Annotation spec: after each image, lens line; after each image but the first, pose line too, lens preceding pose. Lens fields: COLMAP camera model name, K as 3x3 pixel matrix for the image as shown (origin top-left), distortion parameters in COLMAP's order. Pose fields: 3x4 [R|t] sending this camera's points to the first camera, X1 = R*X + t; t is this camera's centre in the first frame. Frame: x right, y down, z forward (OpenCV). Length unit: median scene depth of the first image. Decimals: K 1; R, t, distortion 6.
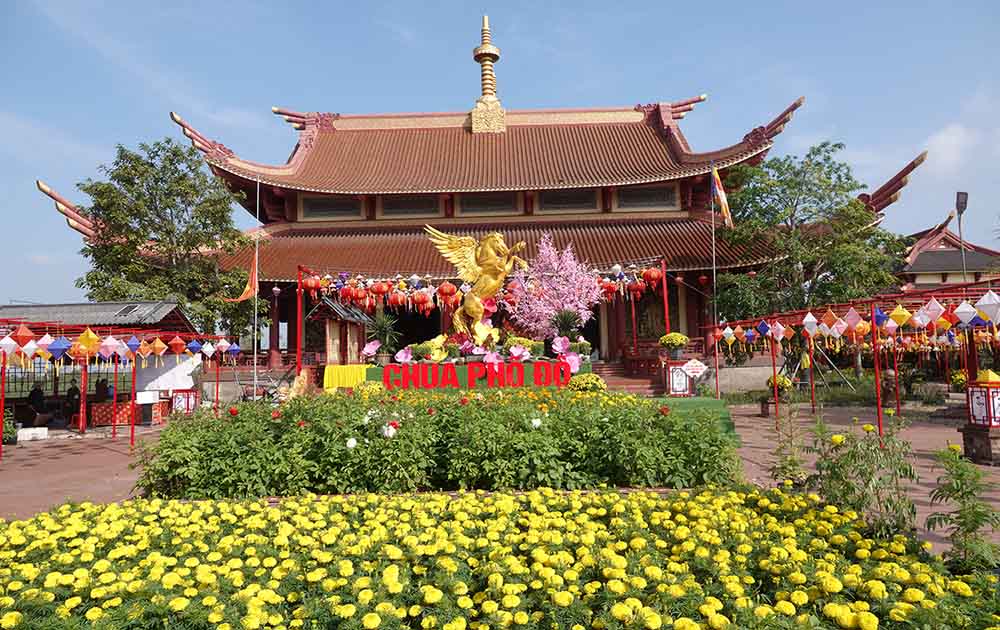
lens RADIAL K [[684.1, 0, 496.2], [0, 684.1, 307.4], [0, 0, 1]] dist [0.029967, 0.001076]
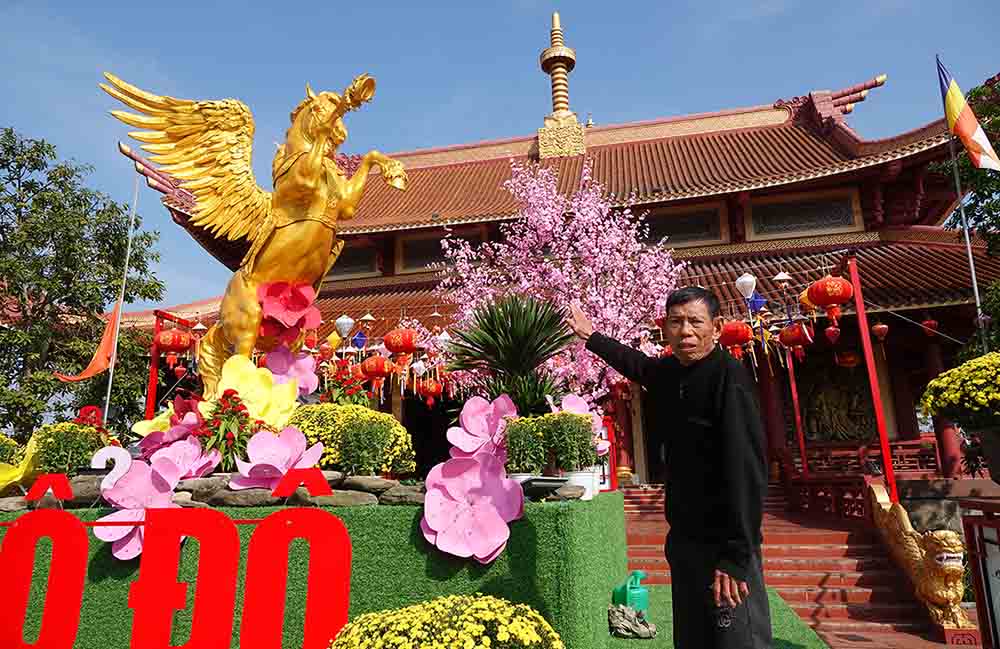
lens RADIAL K [[711.1, 0, 488.9], [0, 711.1, 308.9], [0, 0, 1]] dist [0.013664, -0.003123]
pose [[0.978408, -0.045453, -0.201625, 0.066163], [0.013401, 0.987418, -0.157566, 0.022942], [0.206250, 0.151462, 0.966706, 0.324456]]
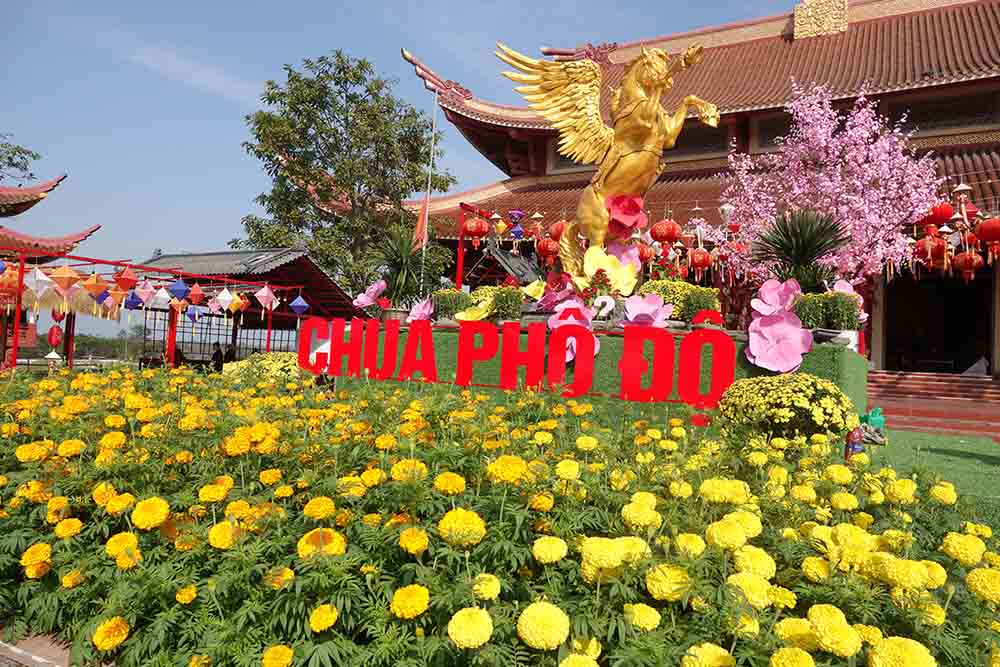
lens RADIAL K [[695.4, 0, 498.7], [0, 695.4, 330.3], [0, 0, 1]] dist [0.003771, -0.000960]
pose [[0.877662, 0.050746, -0.476585, 0.062961], [-0.035371, 0.998525, 0.041183, 0.026561], [0.477972, -0.019288, 0.878163, 0.257388]]
